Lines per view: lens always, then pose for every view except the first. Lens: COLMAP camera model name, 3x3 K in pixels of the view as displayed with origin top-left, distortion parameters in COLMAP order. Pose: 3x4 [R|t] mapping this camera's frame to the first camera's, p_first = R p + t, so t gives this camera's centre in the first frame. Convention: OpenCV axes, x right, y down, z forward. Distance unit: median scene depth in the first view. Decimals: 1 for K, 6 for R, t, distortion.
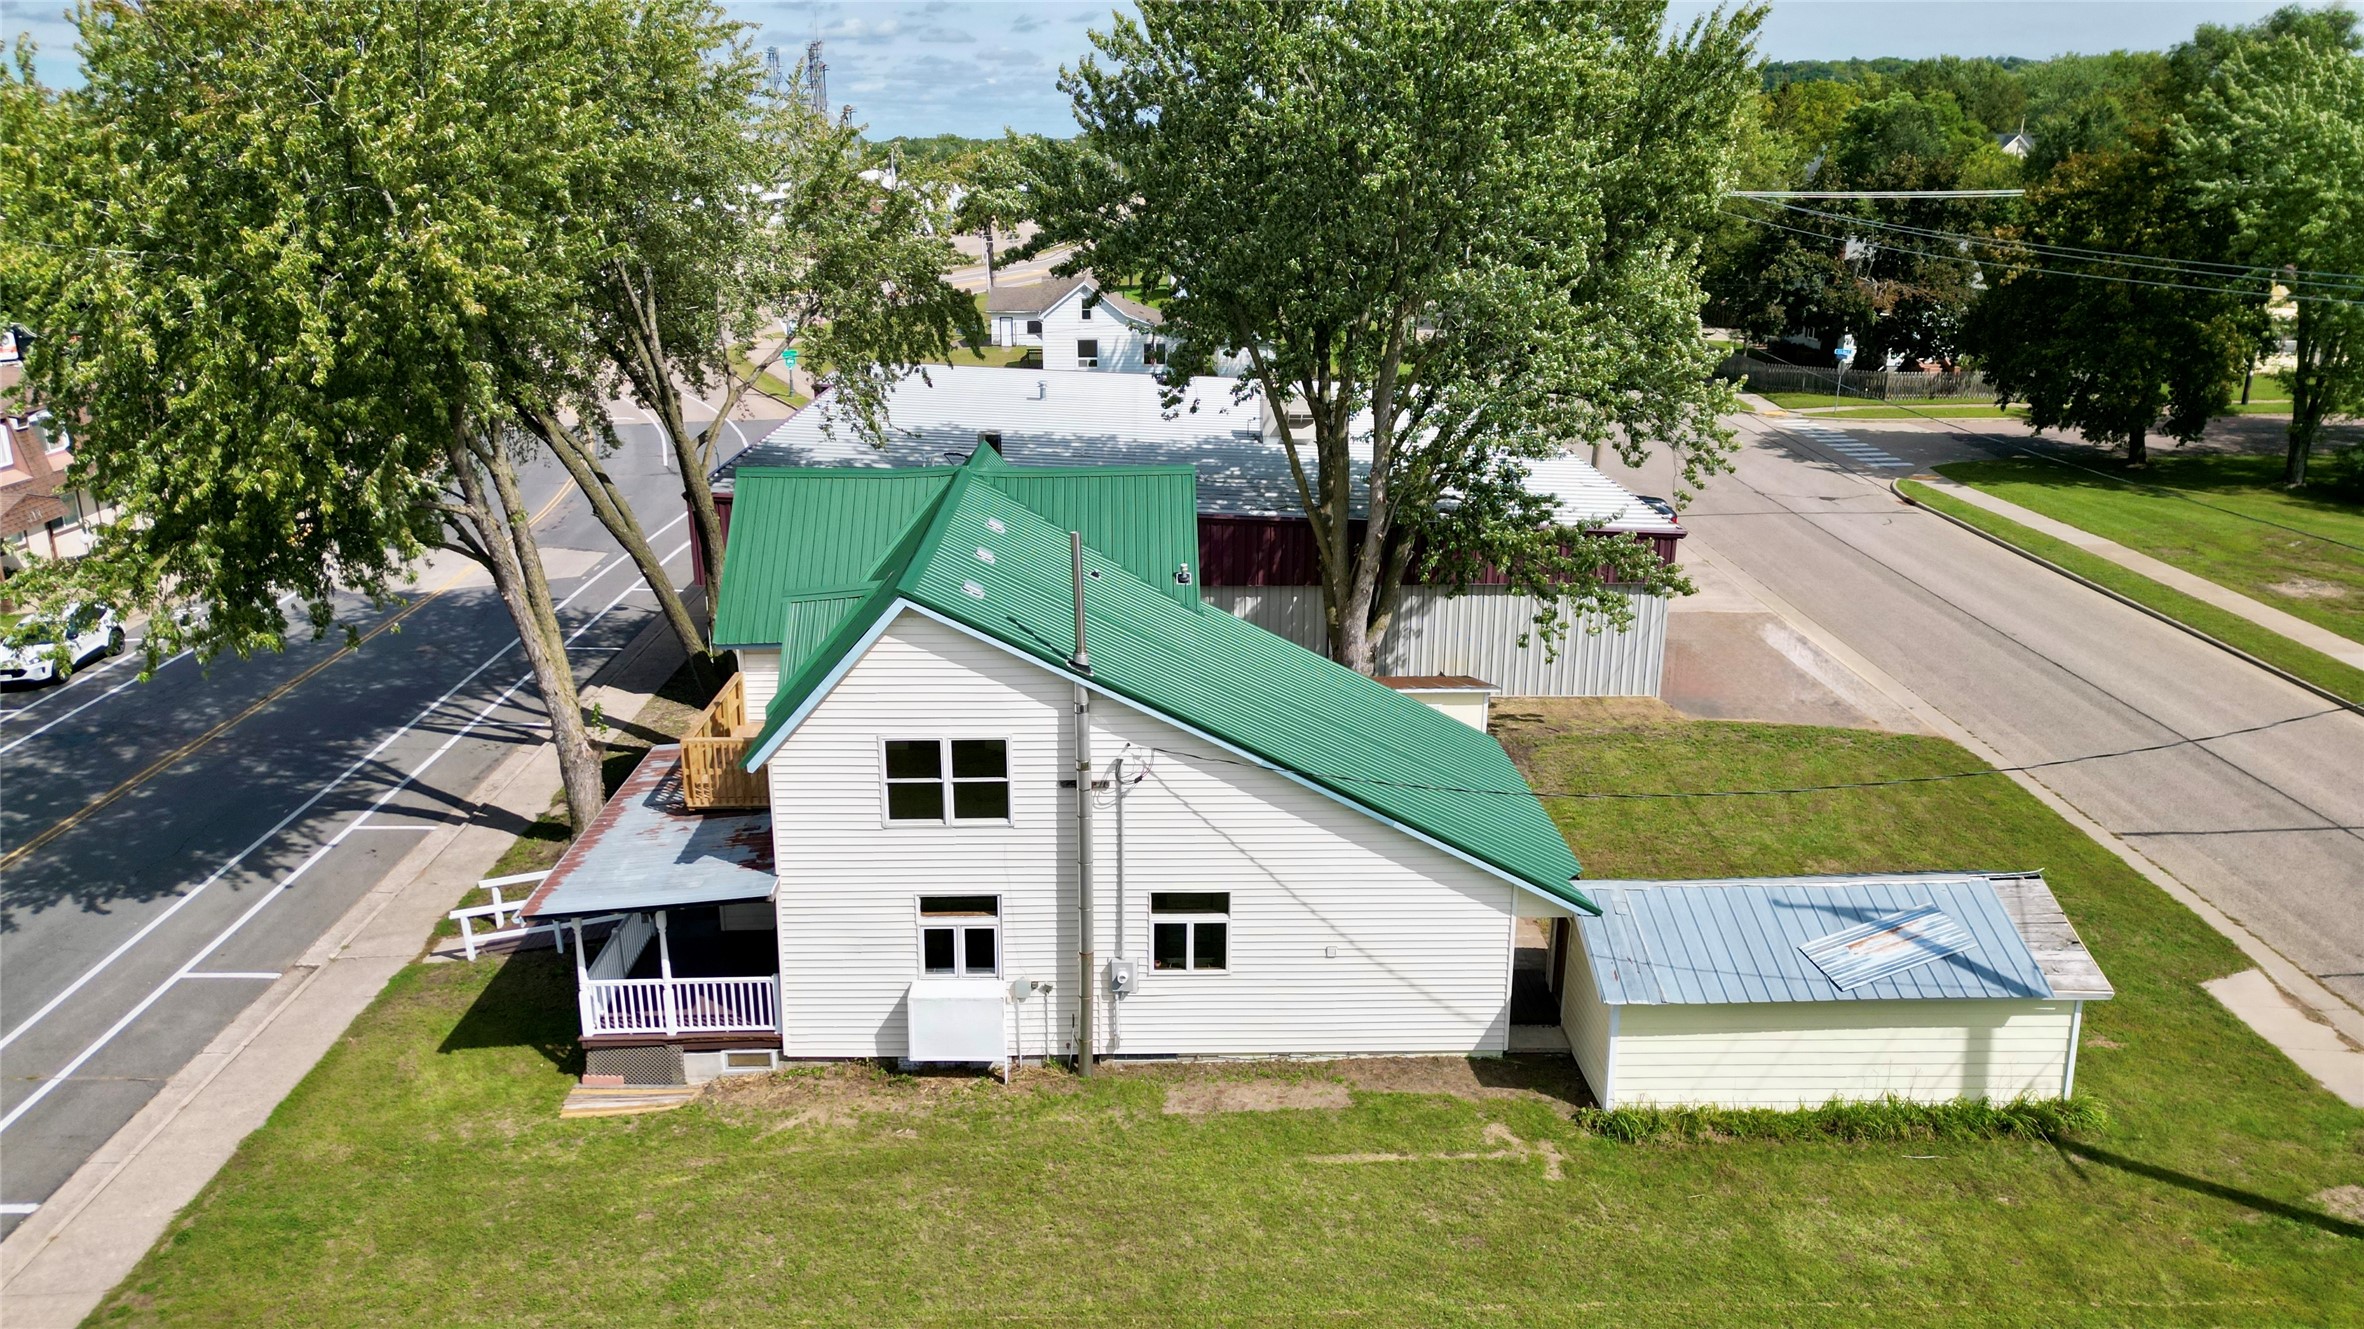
lens RADIAL K [[1623.1, 0, 1182.0], [0, 1623.1, 664.5], [0, 0, 1]] dist [0.088202, -0.109317]
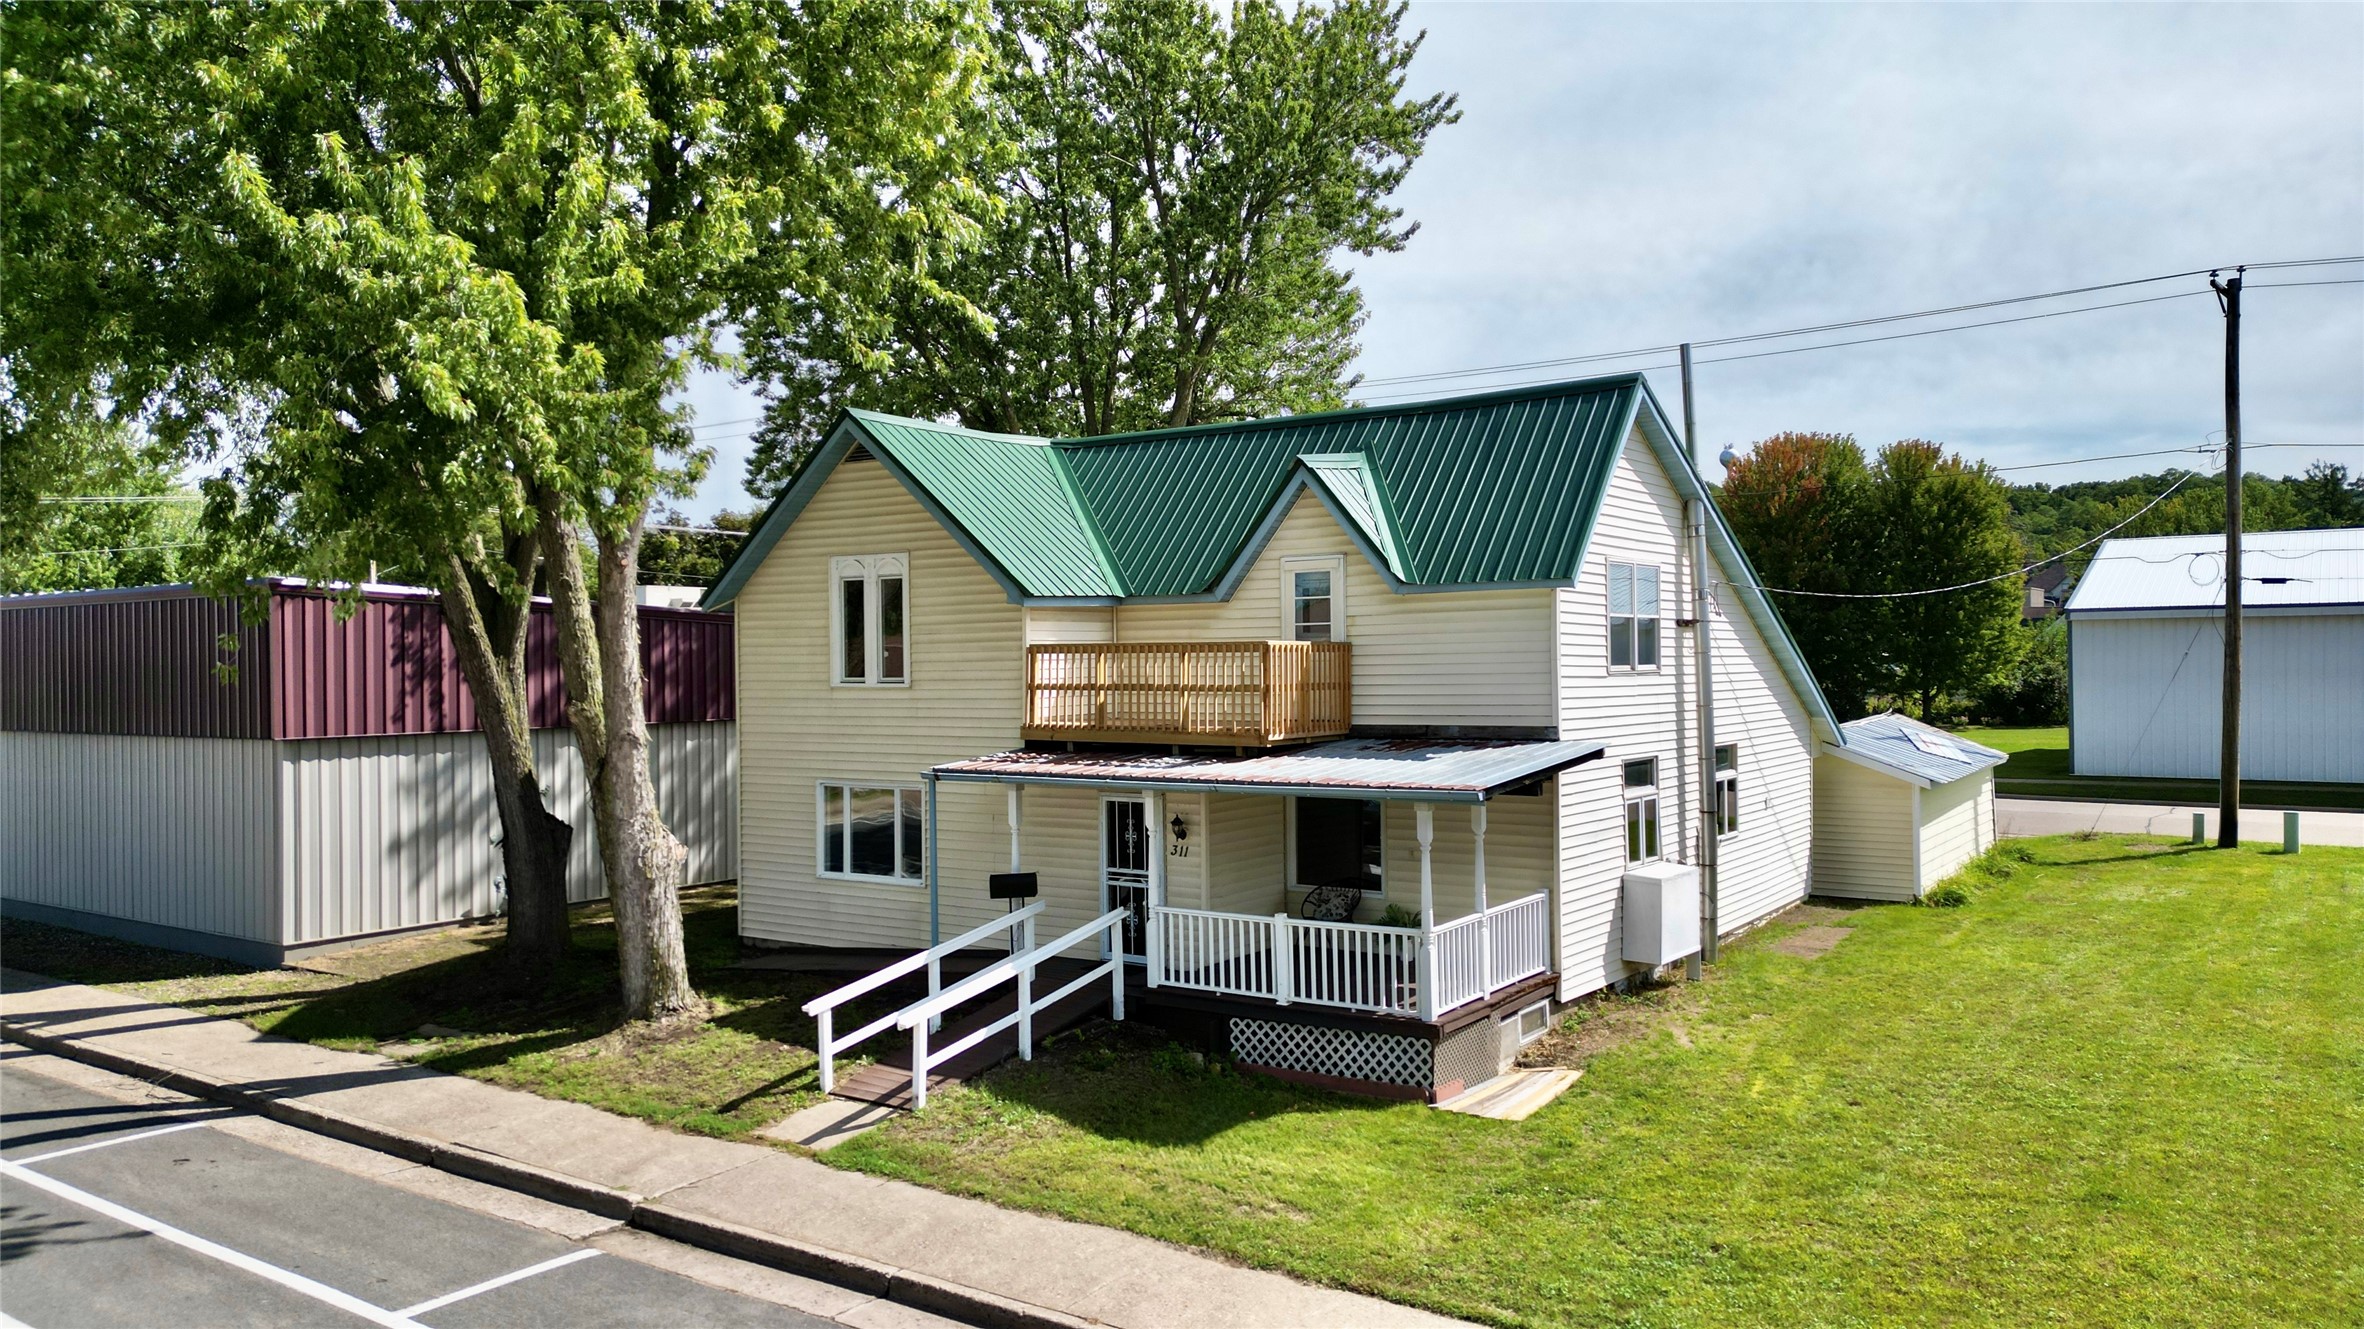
lens RADIAL K [[1623.1, 0, 1182.0], [0, 1623.1, 664.5], [0, 0, 1]] dist [0.088202, -0.109317]
pose [[0.593385, -0.009750, 0.804860, -0.962840], [0.249467, 0.952918, -0.172376, 0.179049], [-0.765285, 0.303071, 0.567880, 0.667580]]
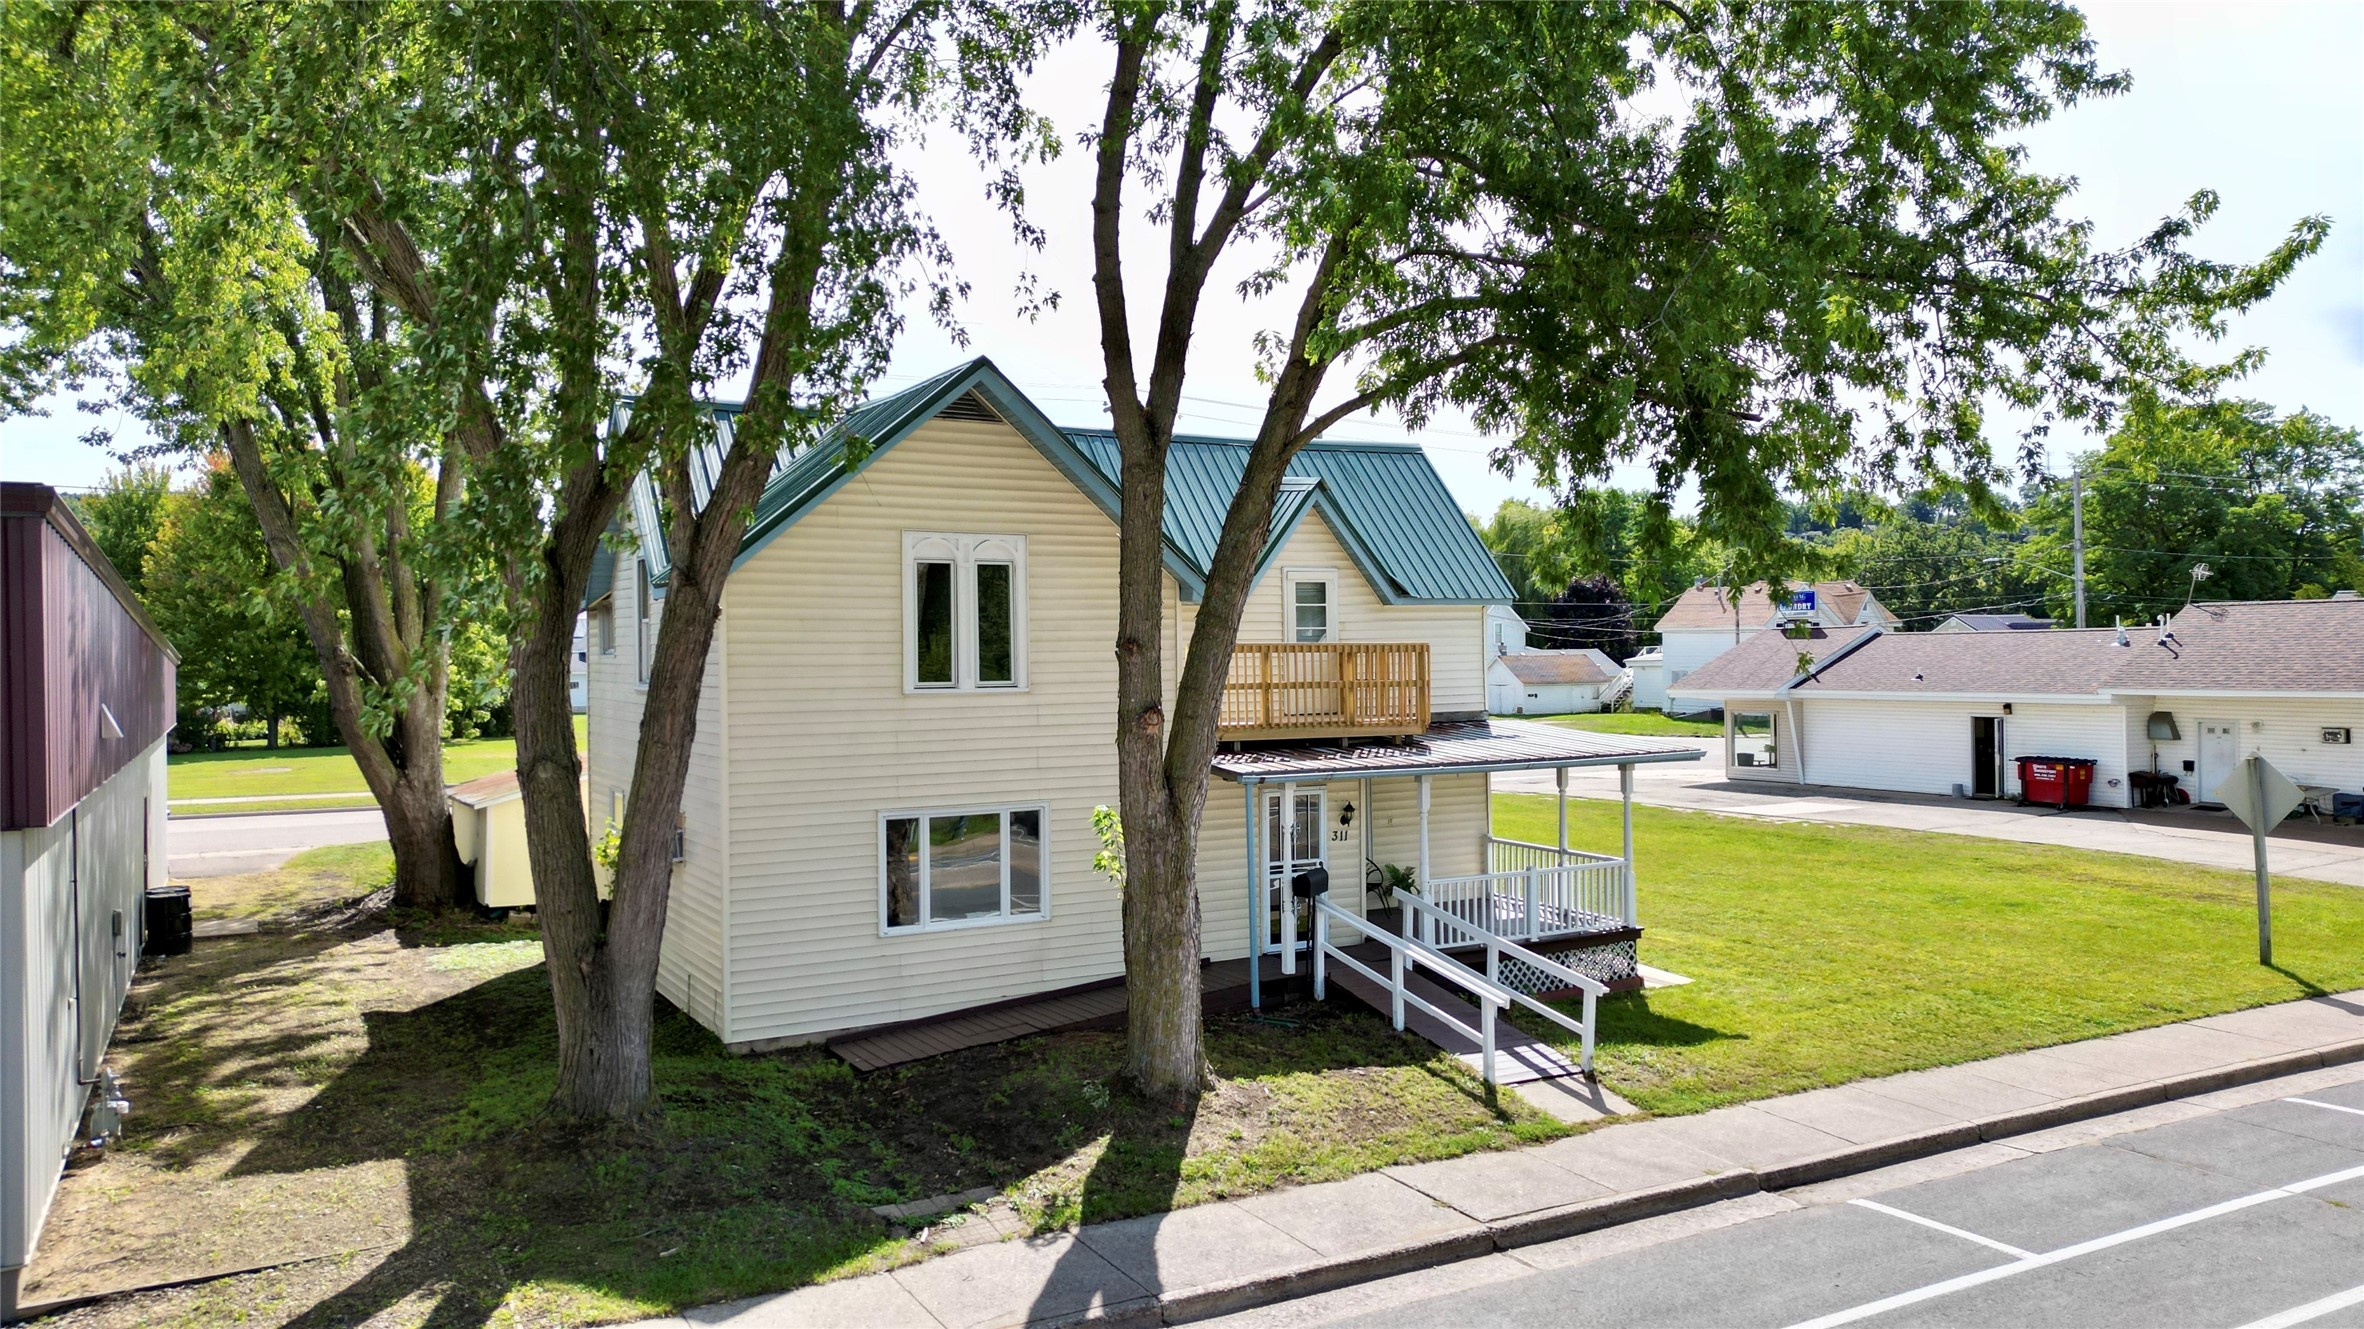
lens RADIAL K [[1638.2, 0, 1178.5], [0, 1638.2, 644.5], [0, 0, 1]] dist [0.074358, -0.069208]
pose [[-0.462616, 0.009867, 0.886504, -1.054001], [0.271431, 0.953497, 0.131031, -0.102569], [-0.843986, 0.301242, -0.443781, 1.567267]]
